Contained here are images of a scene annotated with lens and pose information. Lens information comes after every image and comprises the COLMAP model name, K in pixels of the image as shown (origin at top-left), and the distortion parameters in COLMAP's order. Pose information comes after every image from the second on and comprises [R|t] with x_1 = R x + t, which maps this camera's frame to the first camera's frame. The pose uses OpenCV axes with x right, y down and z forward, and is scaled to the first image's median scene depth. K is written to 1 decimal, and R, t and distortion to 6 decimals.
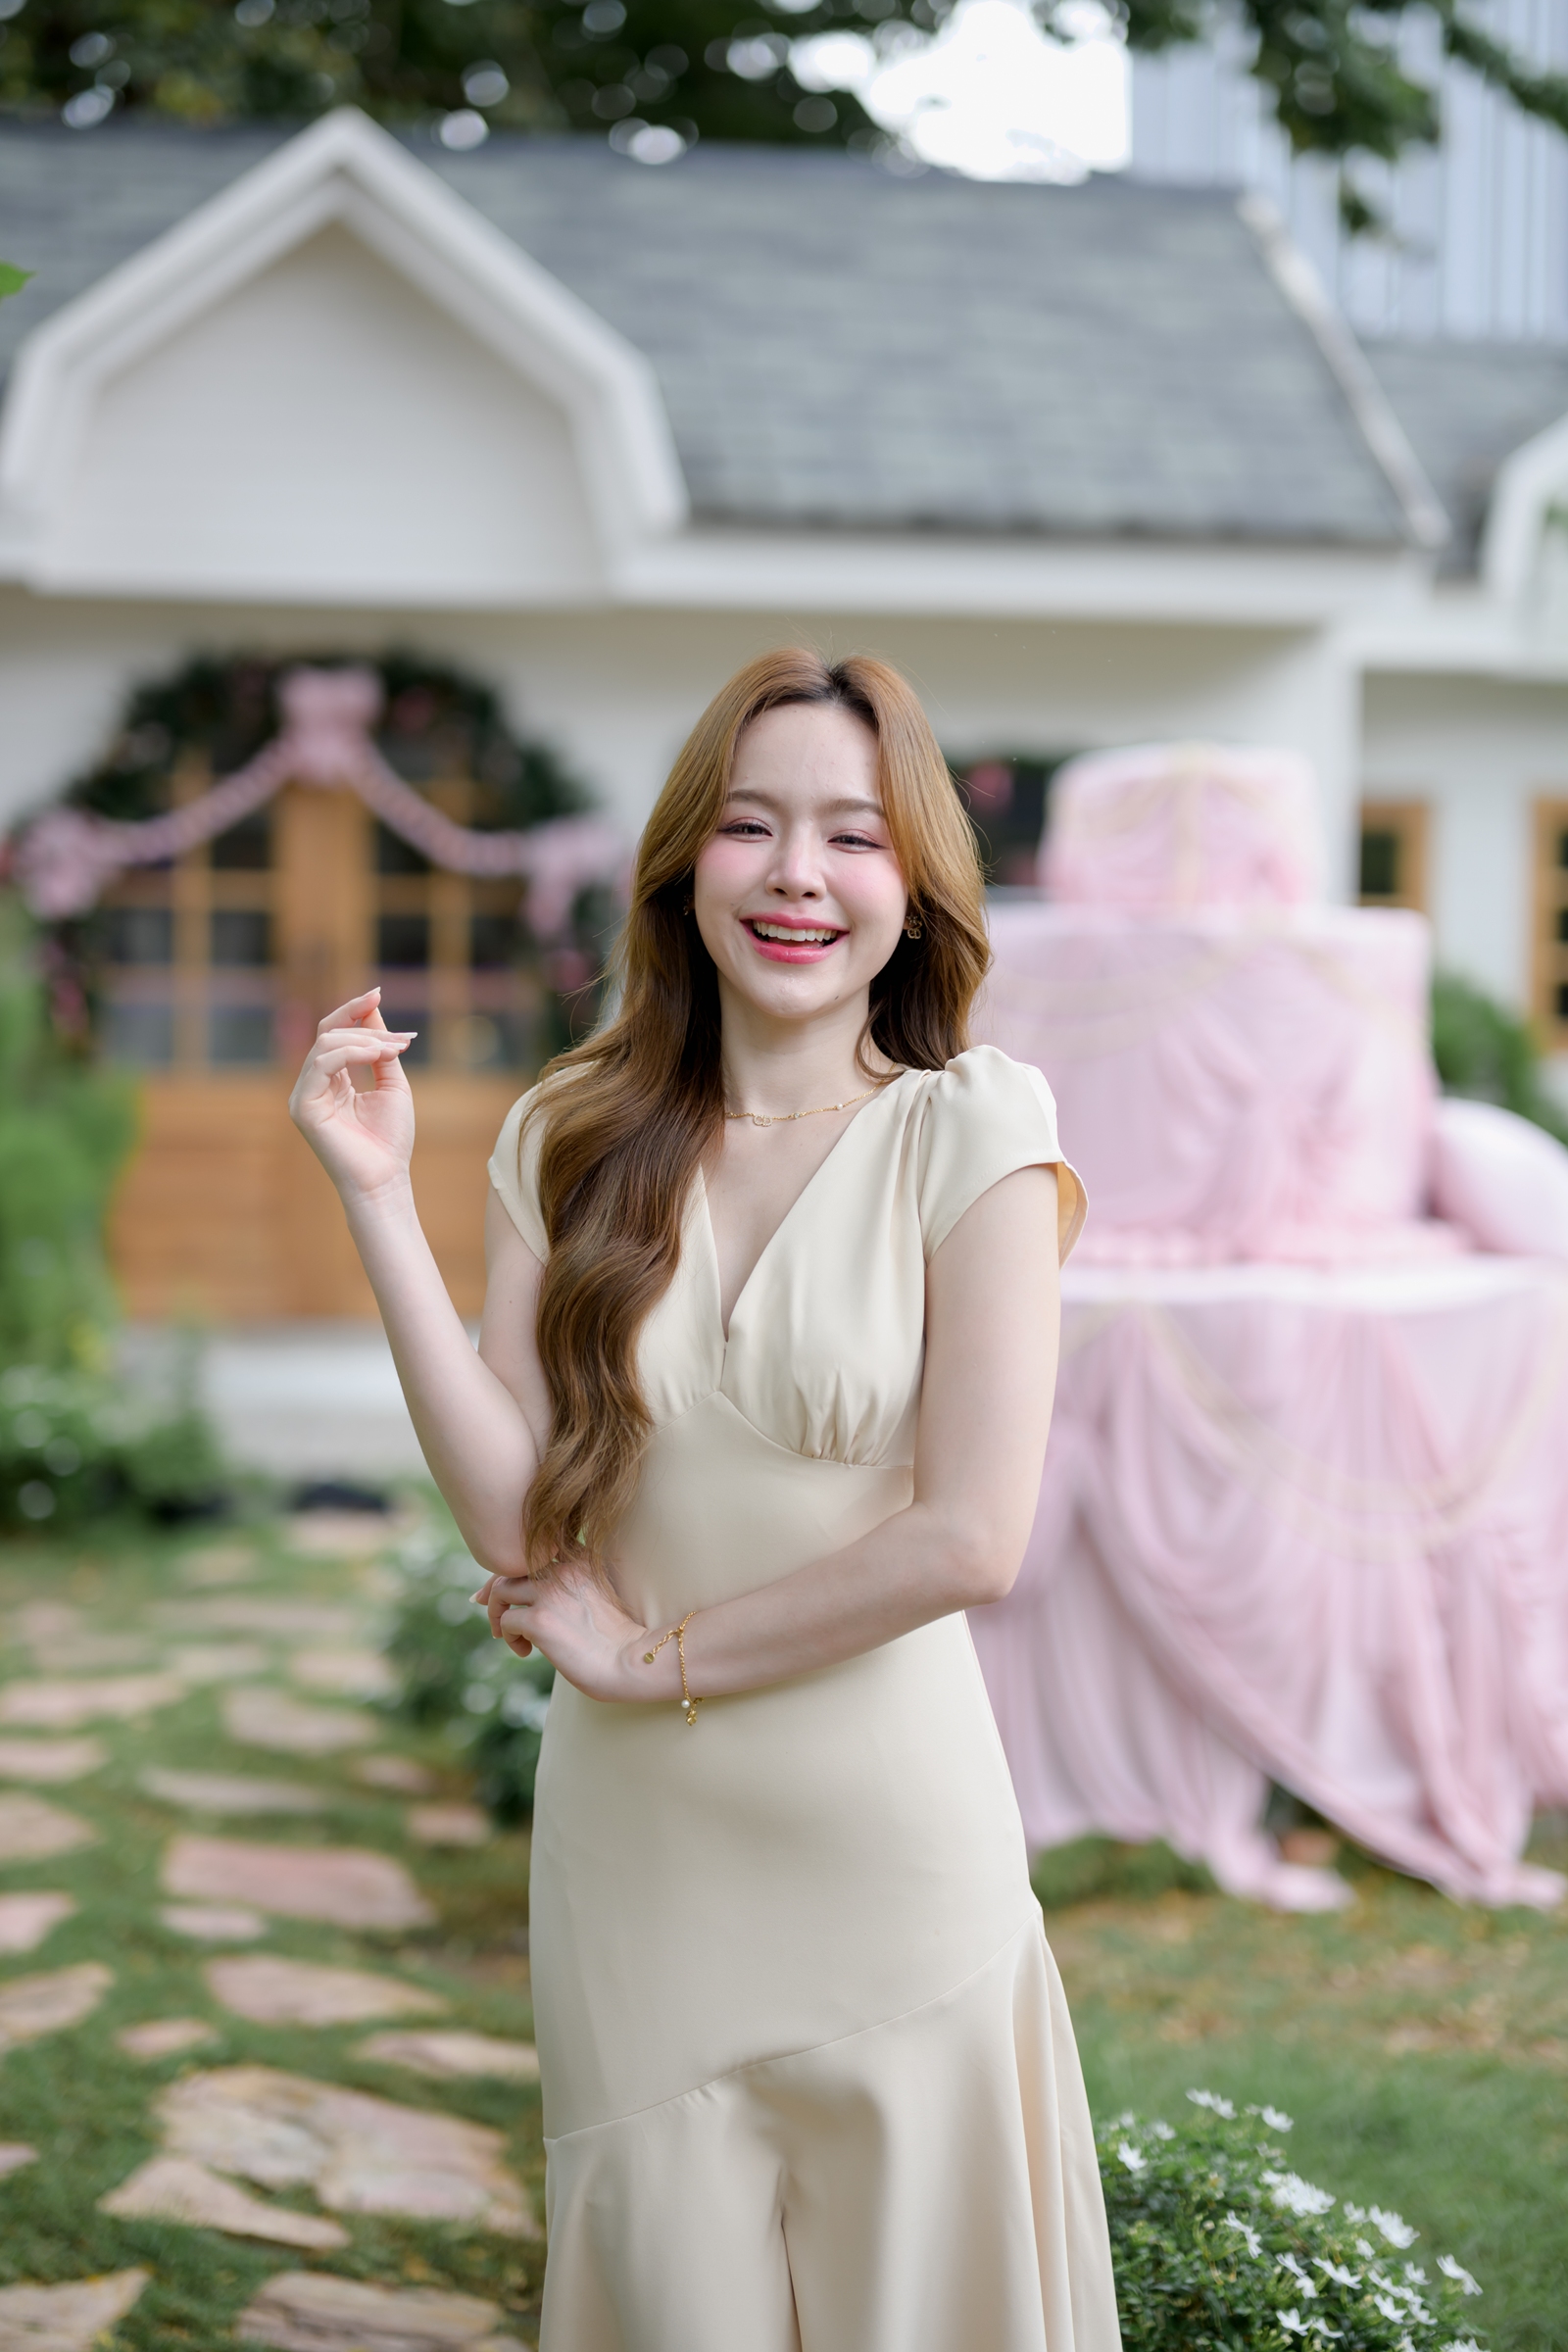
lens RADIAL K [[3397.4, 0, 813.0], [0, 3397.4, 1157.5], [0, 0, 1]] dist [0.002358, 0.000000]
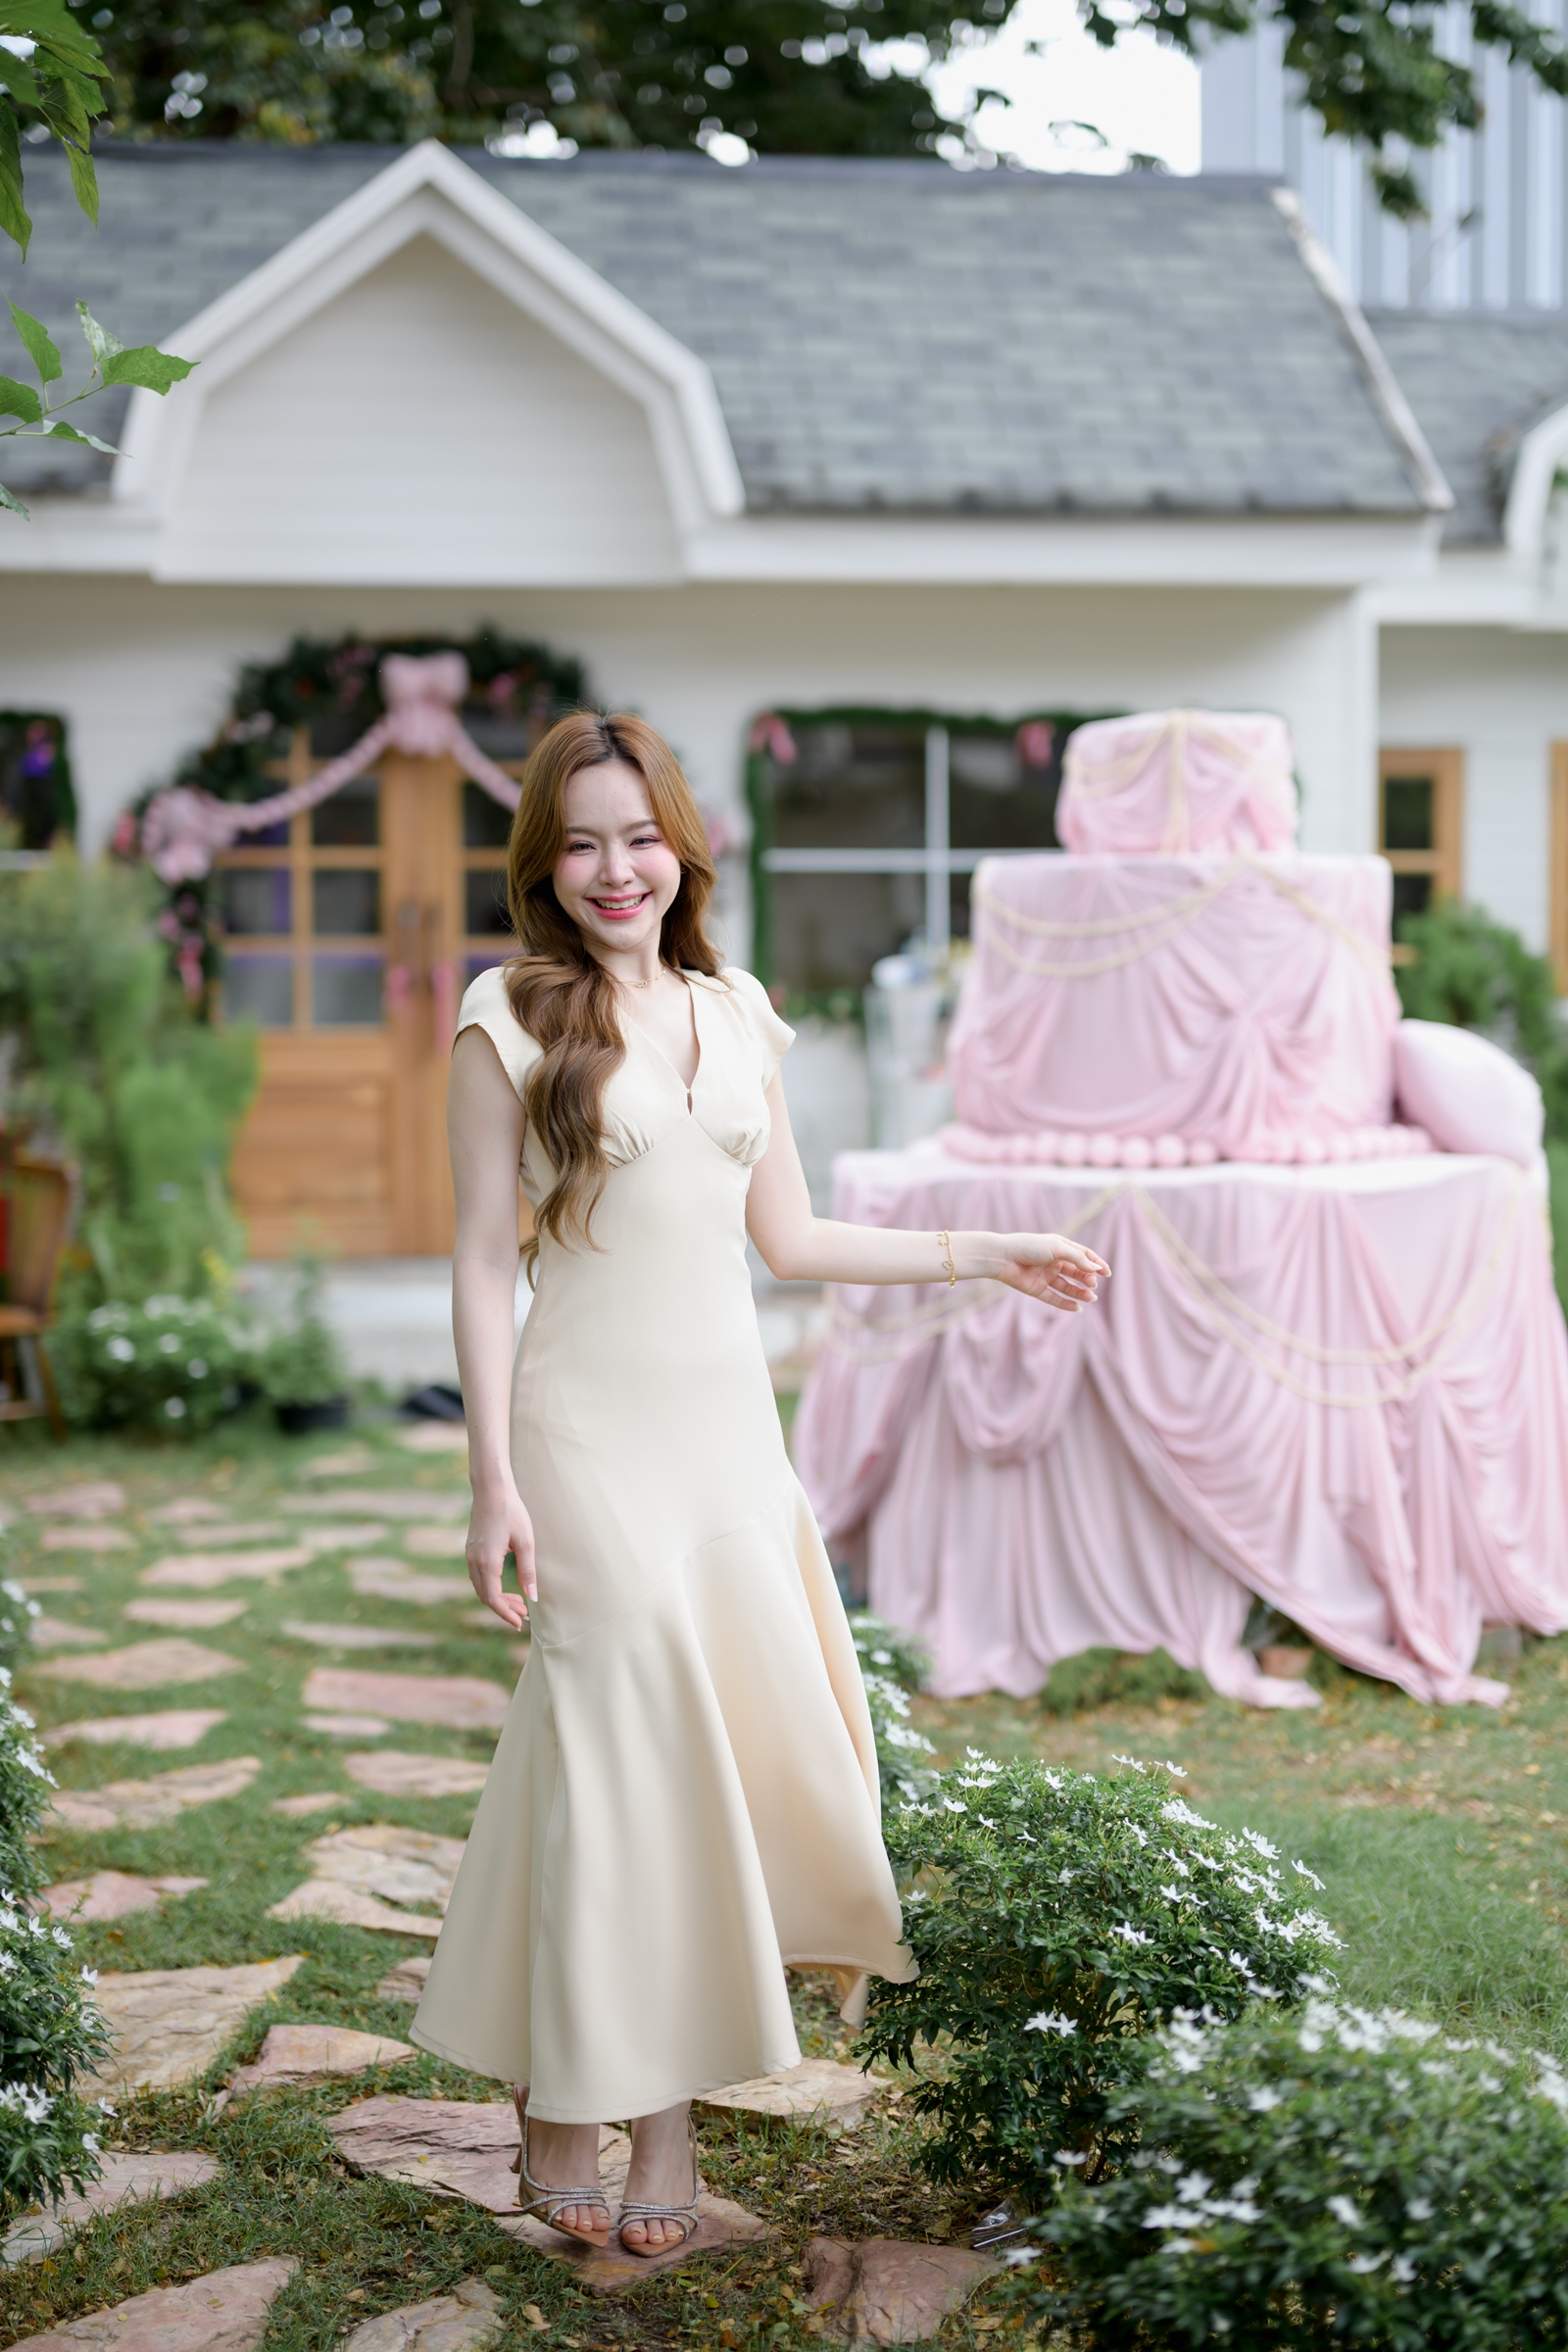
lens RADIAL K [[3397.4, 0, 814.4], [0, 3397.4, 1140.1], [0, 0, 1]] dist [0.002358, 0.000000]
pose [[0.999450, -0.016537, -0.028744, 0.020784], [0.016677, 0.999850, 0.004660, 0.017895], [0.028663, -0.005137, 0.999576, -0.156473]]
